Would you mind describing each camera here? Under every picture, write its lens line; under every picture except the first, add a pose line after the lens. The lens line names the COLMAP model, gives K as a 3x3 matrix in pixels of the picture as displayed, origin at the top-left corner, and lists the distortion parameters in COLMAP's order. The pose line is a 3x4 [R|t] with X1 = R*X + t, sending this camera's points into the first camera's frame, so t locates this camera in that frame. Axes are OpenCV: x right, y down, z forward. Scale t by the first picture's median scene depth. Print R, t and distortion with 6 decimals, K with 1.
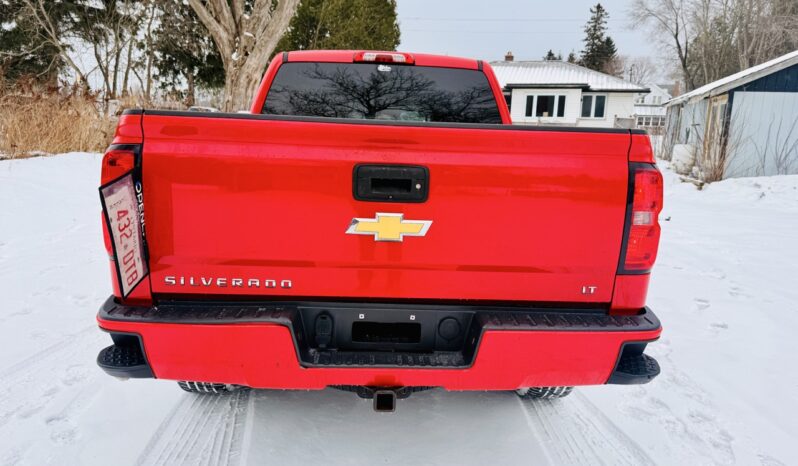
lens RADIAL K [[588.9, 0, 399.0], [0, 588.9, 233.0], [0, 0, 1]] dist [0.040795, -0.002881]
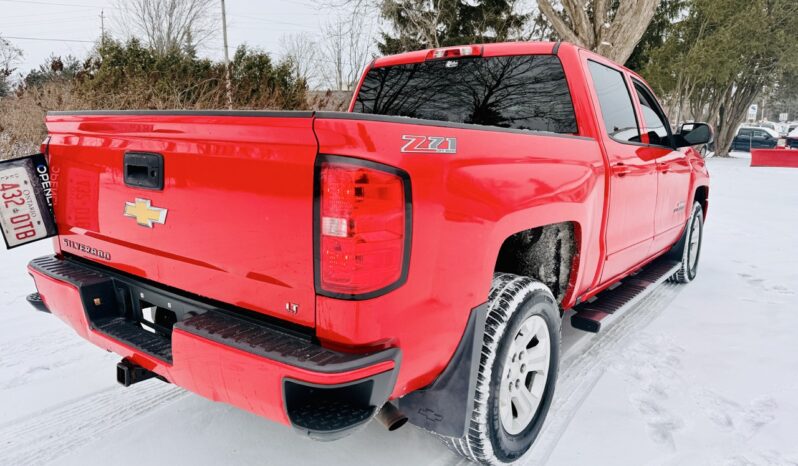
lens RADIAL K [[588.9, 0, 399.0], [0, 588.9, 233.0], [0, 0, 1]] dist [0.040795, -0.002881]
pose [[0.776676, 0.092975, -0.623001, 0.511572], [-0.108892, 0.993974, 0.012586, -0.018660], [0.620417, 0.058065, 0.782120, 0.238636]]
